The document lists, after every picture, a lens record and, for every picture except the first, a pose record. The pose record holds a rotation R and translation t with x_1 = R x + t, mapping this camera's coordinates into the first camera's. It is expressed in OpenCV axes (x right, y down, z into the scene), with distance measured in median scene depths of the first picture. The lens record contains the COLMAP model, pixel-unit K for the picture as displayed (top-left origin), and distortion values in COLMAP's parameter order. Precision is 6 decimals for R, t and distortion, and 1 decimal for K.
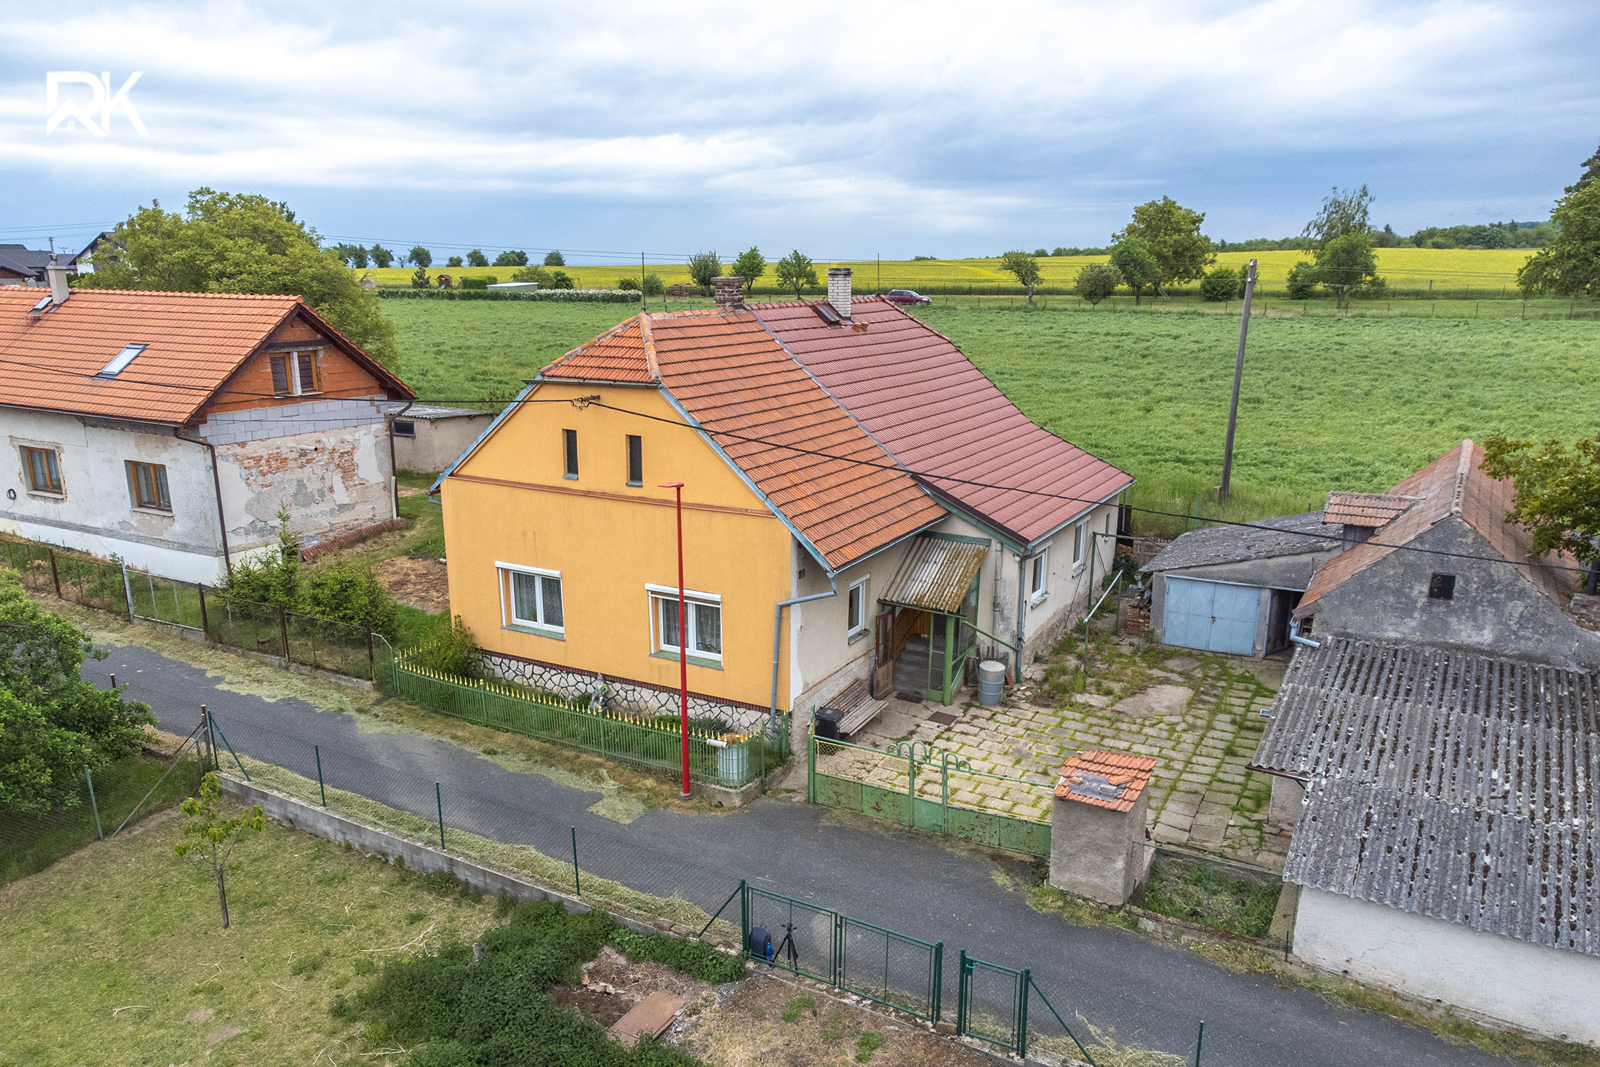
lens RADIAL K [[1190.6, 0, 787.4], [0, 1190.6, 599.5], [0, 0, 1]] dist [0.038150, -0.045651]
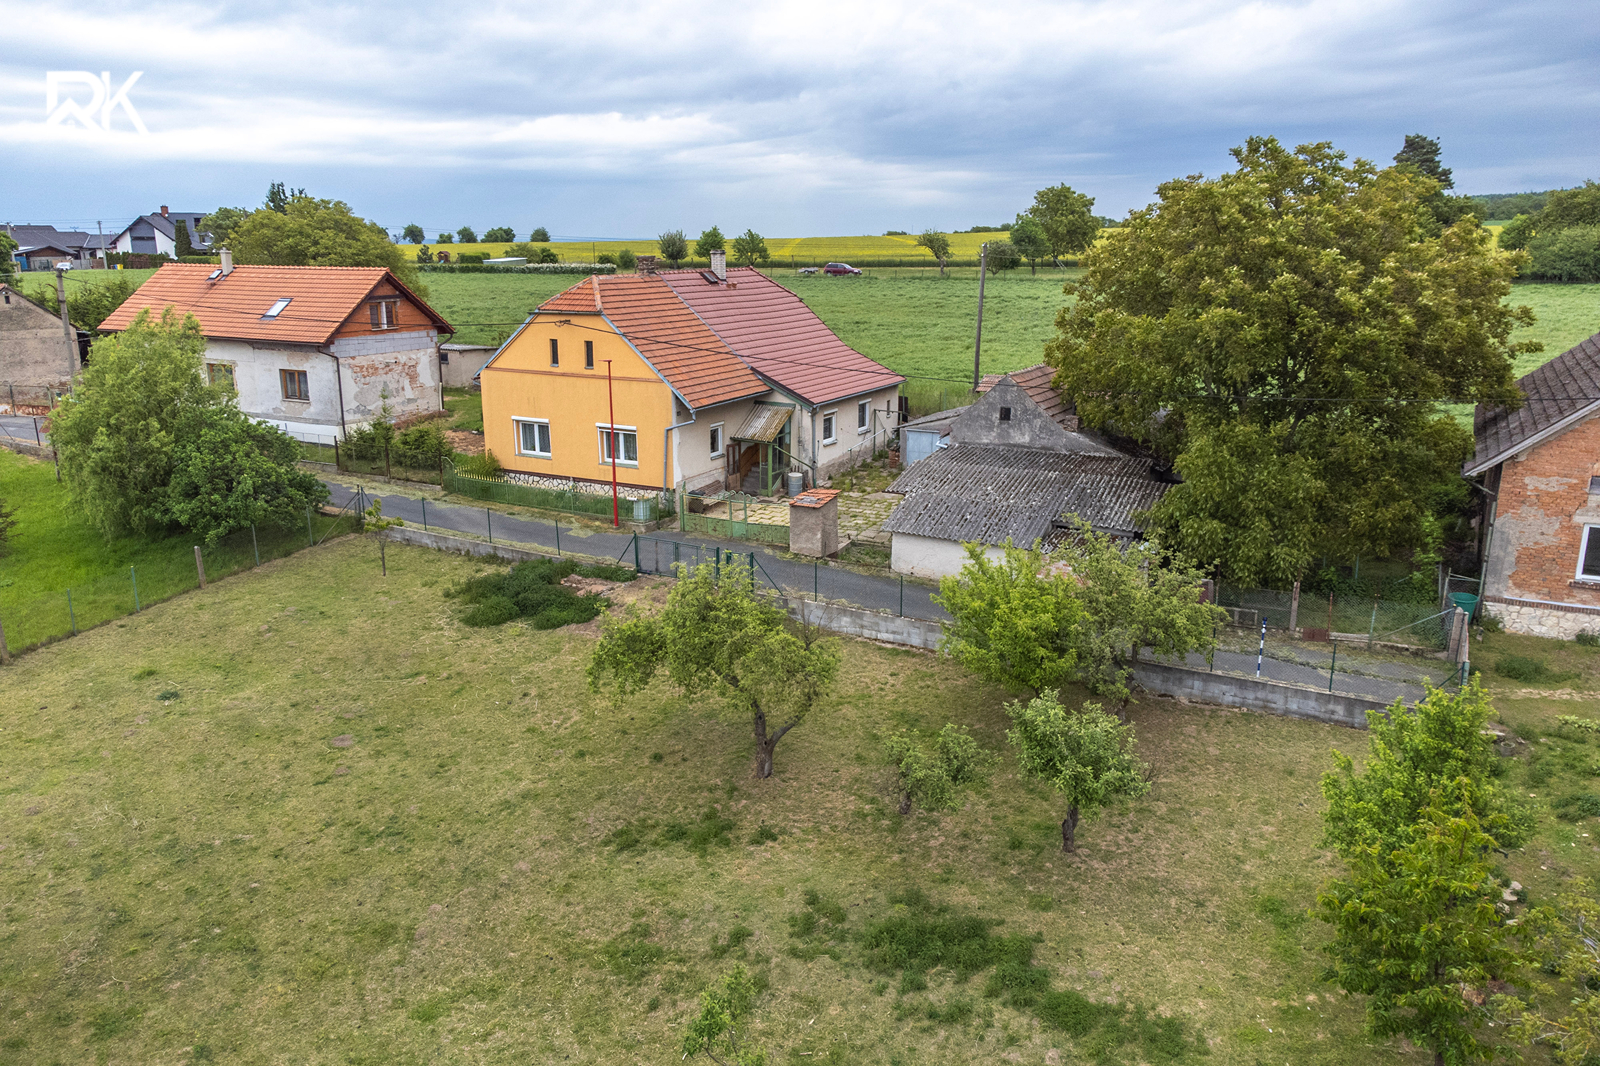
lens RADIAL K [[1190.6, 0, 792.7], [0, 1190.6, 536.0], [0, 0, 1]] dist [0.038150, -0.045651]
pose [[0.999841, -0.008291, 0.015804, 0.136584], [0.008743, 0.999548, -0.028761, 0.193035], [-0.015558, 0.028895, 0.999461, -0.740164]]
